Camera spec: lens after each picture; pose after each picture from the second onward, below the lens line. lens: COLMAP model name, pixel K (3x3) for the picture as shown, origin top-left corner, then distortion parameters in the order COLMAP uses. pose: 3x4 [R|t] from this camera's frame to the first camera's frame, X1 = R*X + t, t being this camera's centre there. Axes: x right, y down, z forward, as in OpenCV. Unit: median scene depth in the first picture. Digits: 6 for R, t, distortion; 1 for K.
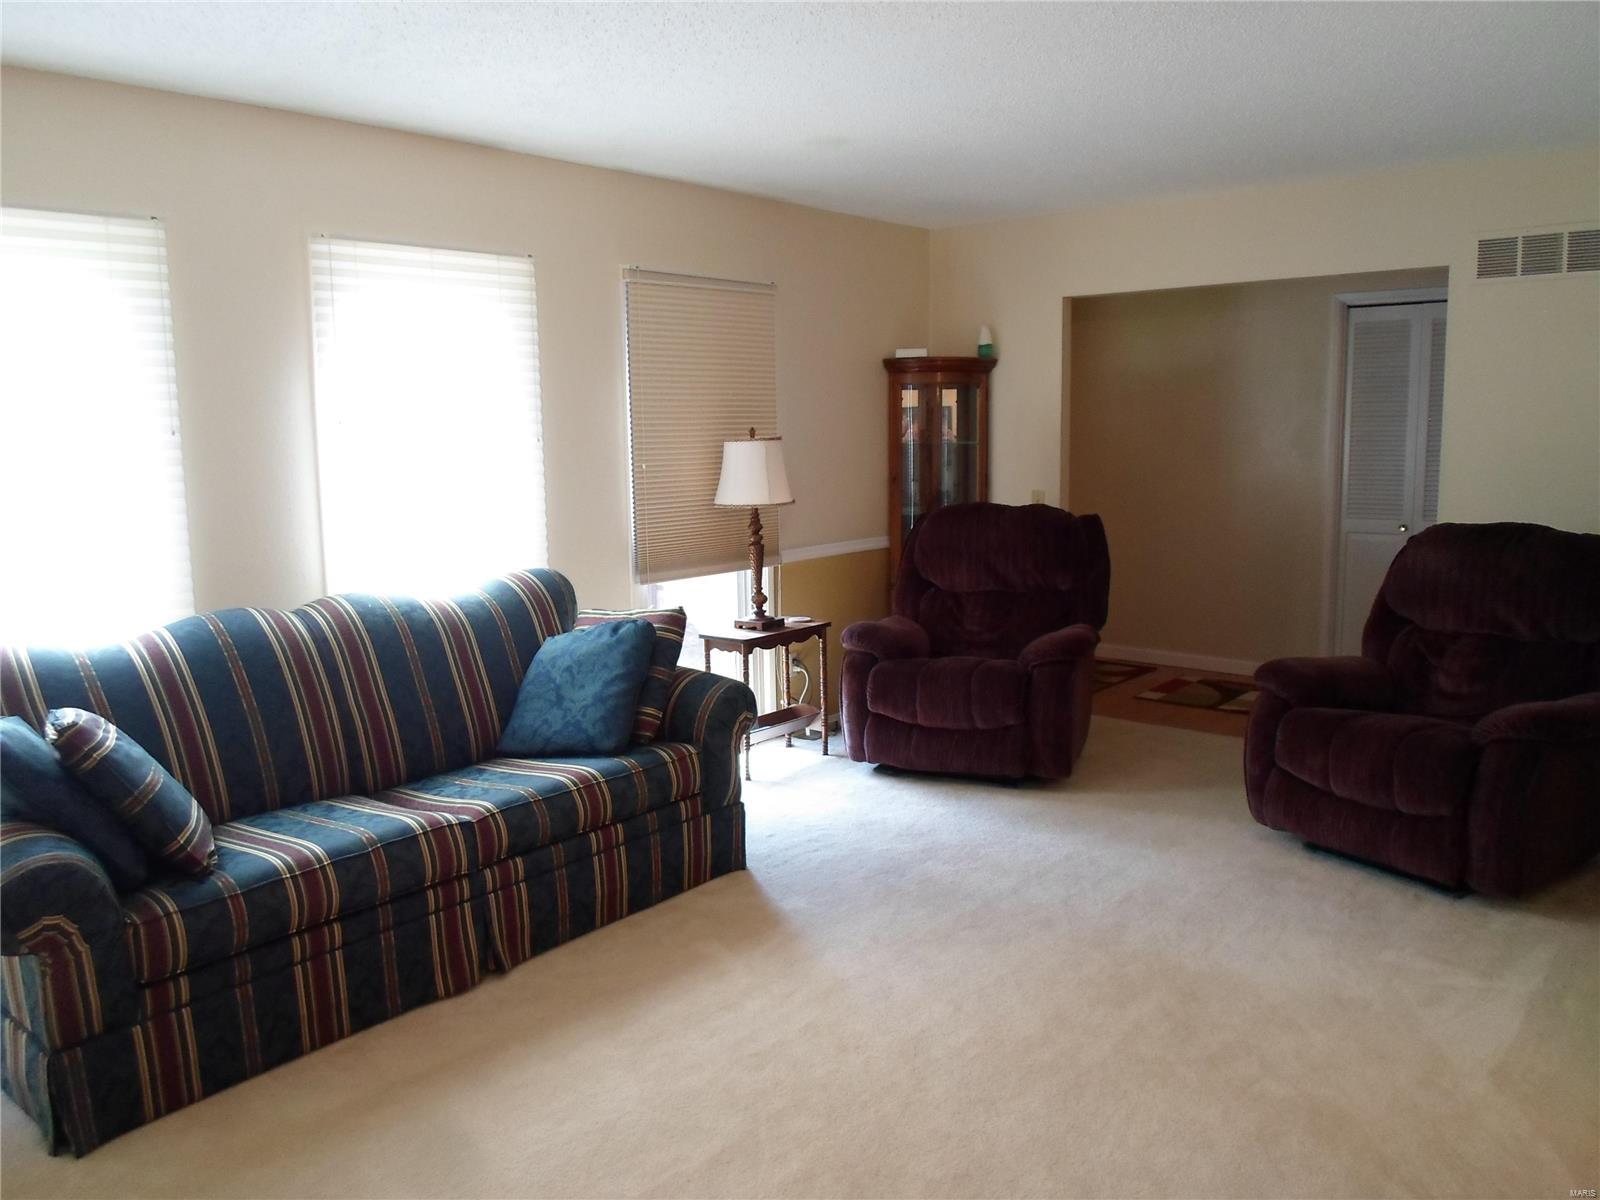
lens RADIAL K [[1216.3, 0, 802.9], [0, 1216.3, 601.6], [0, 0, 1]] dist [-0.039554, -0.008467]
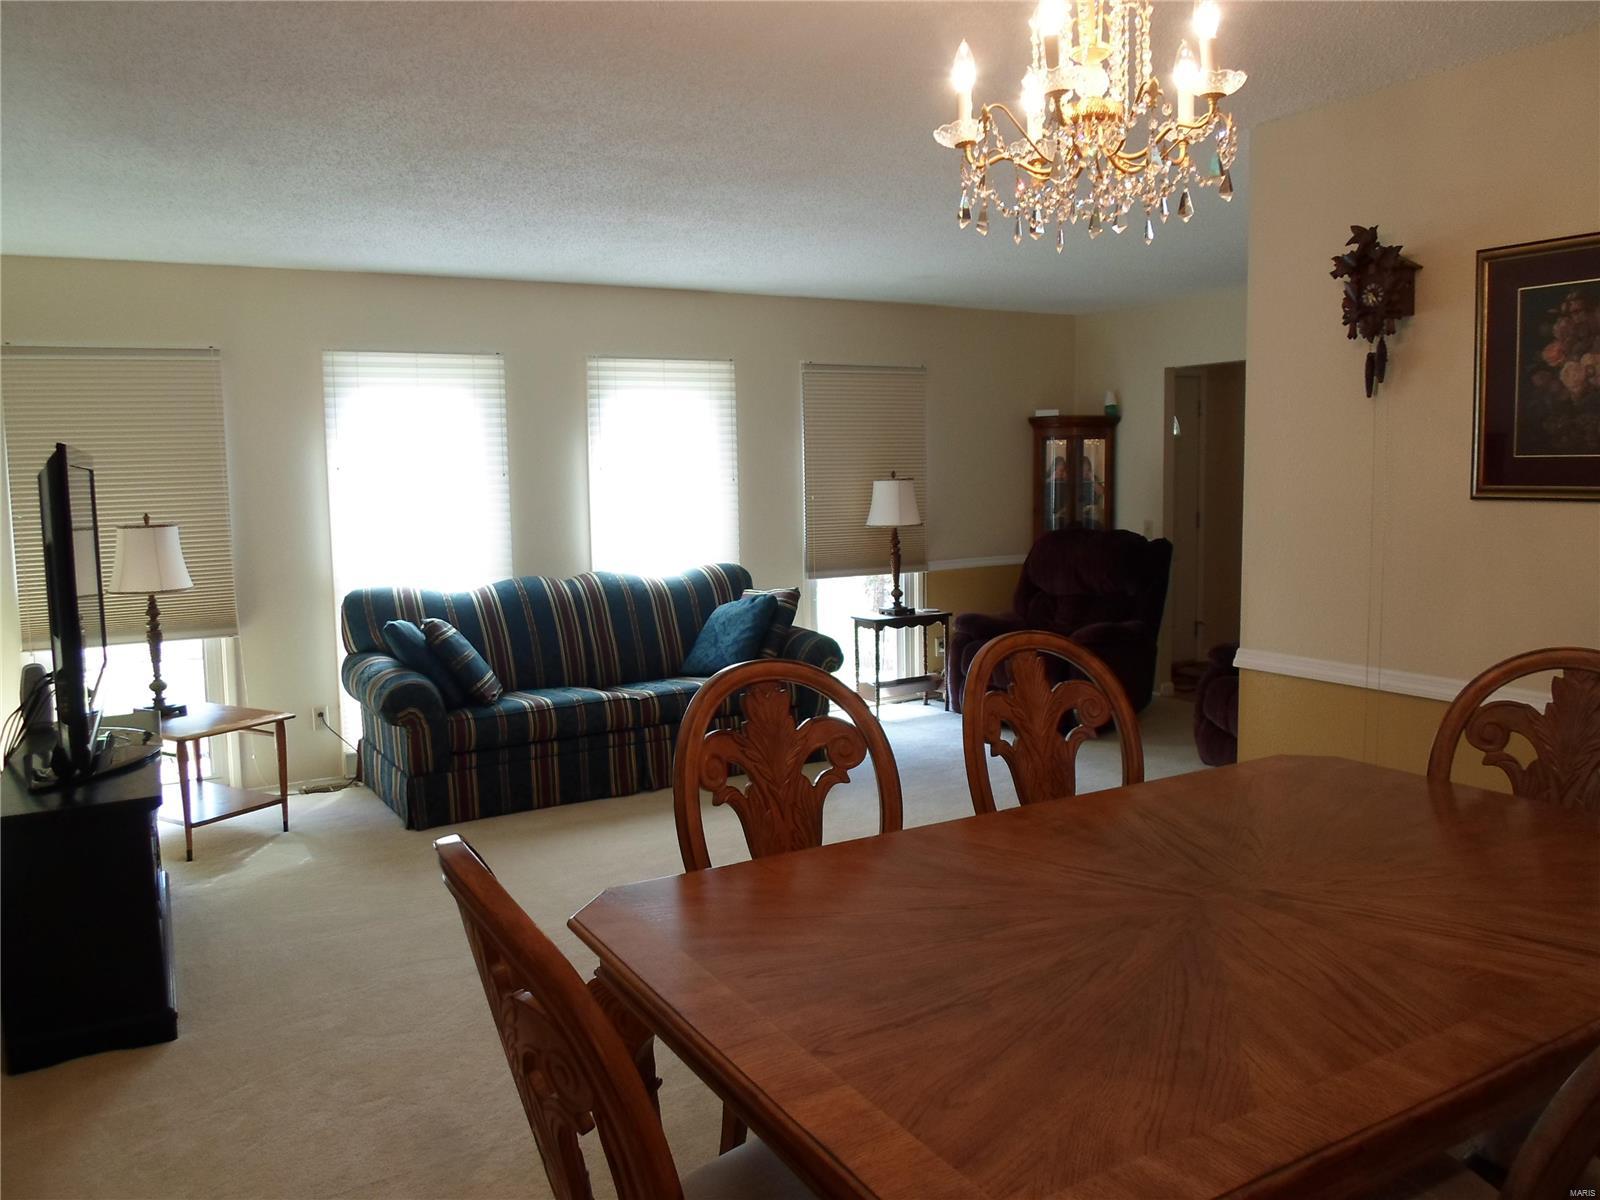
lens RADIAL K [[1216.3, 0, 803.3], [0, 1216.3, 605.5], [0, 0, 1]] dist [-0.039554, -0.008467]
pose [[0.947718, 0.038397, -0.316792, 0.416530], [-0.046119, 0.998793, -0.016911, 0.055044], [0.315760, 0.030636, 0.948344, -0.487815]]
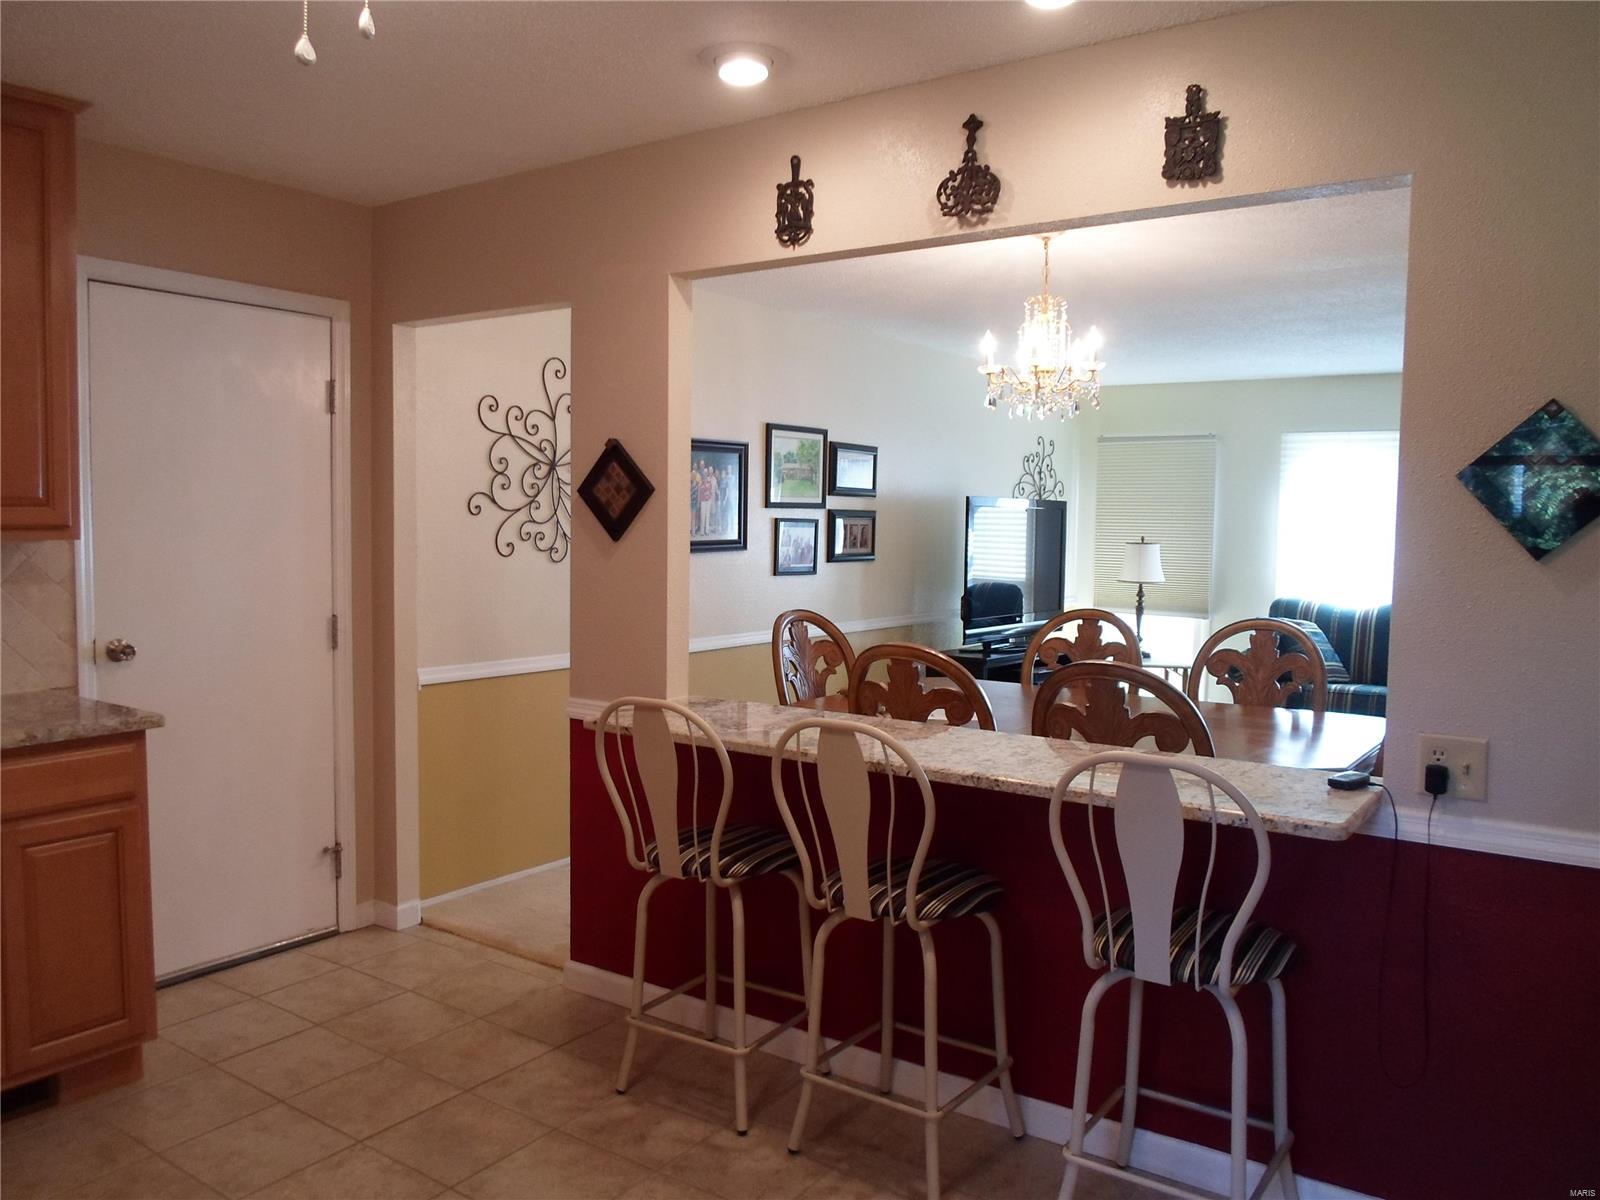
lens RADIAL K [[1216.3, 0, 802.2], [0, 1216.3, 595.2], [0, 0, 1]] dist [-0.039554, -0.008467]
pose [[0.087863, 0.079819, -0.992930, 1.469328], [-0.160042, 0.984967, 0.065017, 0.027728], [0.983192, 0.153198, 0.099317, -0.291427]]
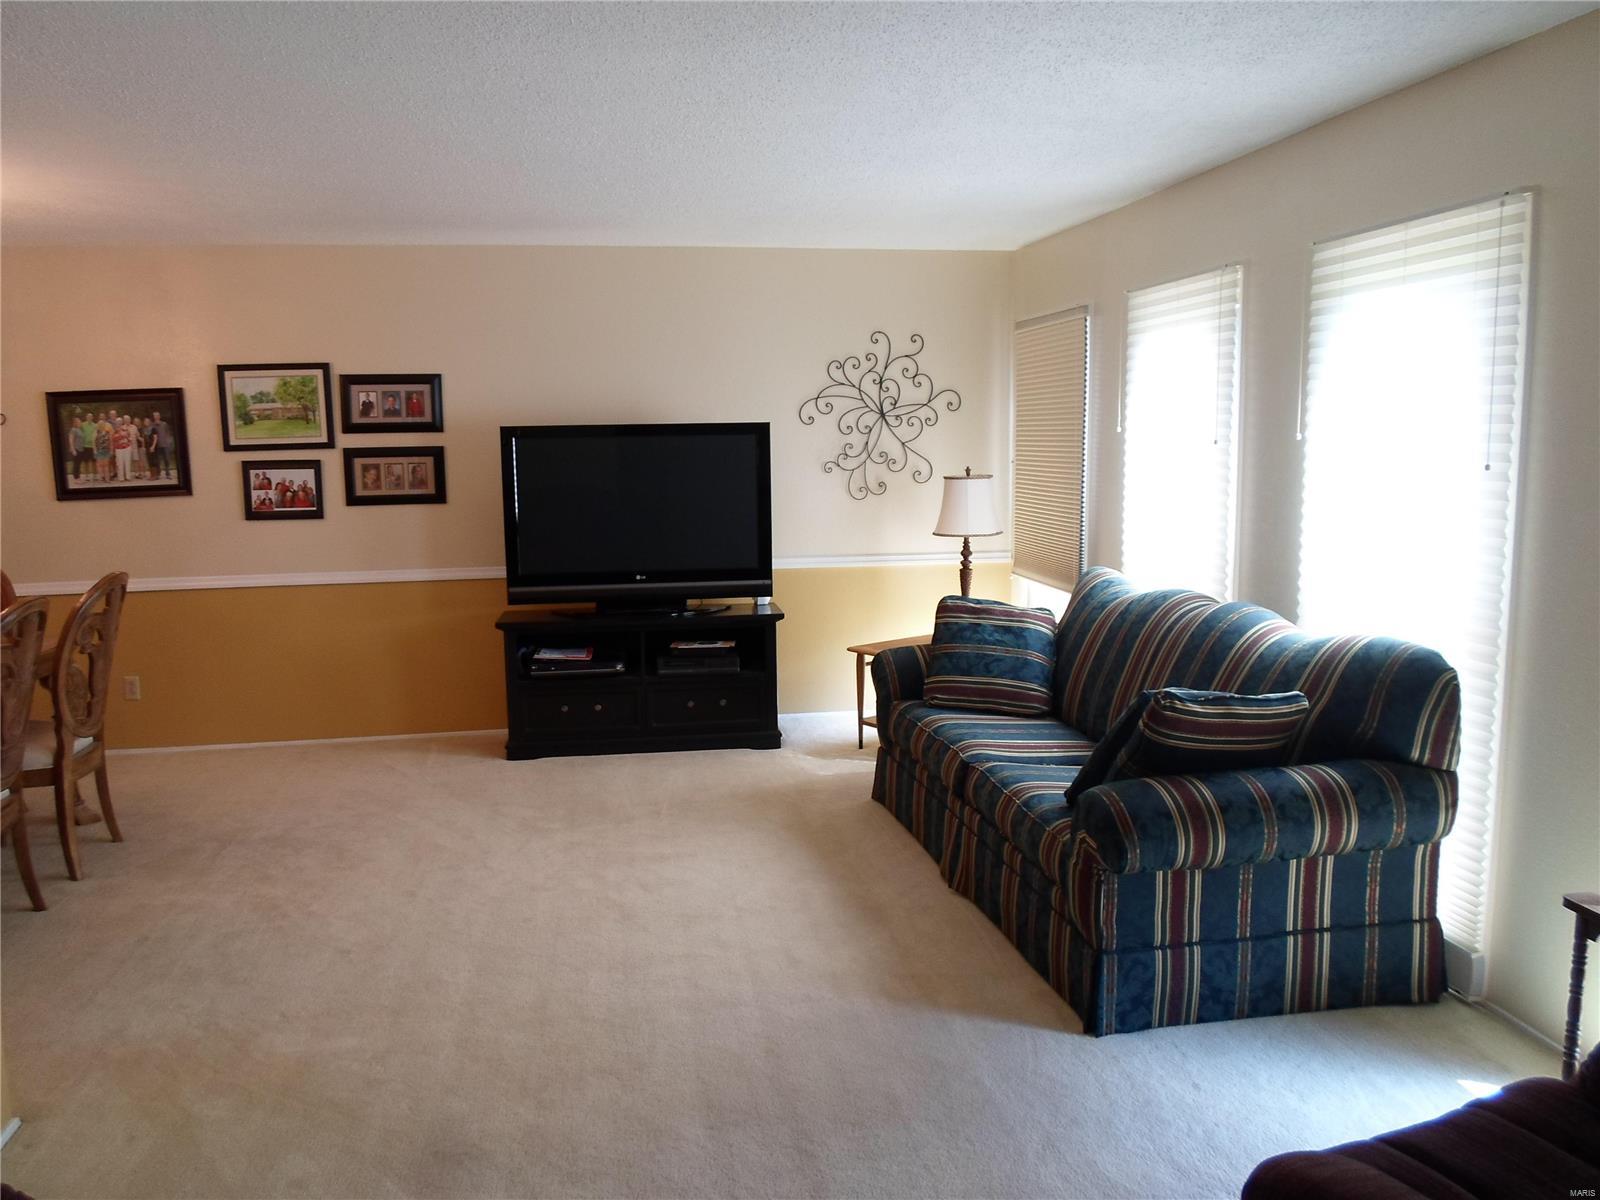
lens RADIAL K [[1216.3, 0, 798.5], [0, 1216.3, 605.5], [0, 0, 1]] dist [-0.039554, -0.008467]
pose [[-0.636376, 0.137231, -0.759074, 0.634878], [-0.085811, 0.965346, 0.246463, -0.222987], [0.766591, 0.221981, -0.602547, 1.314895]]
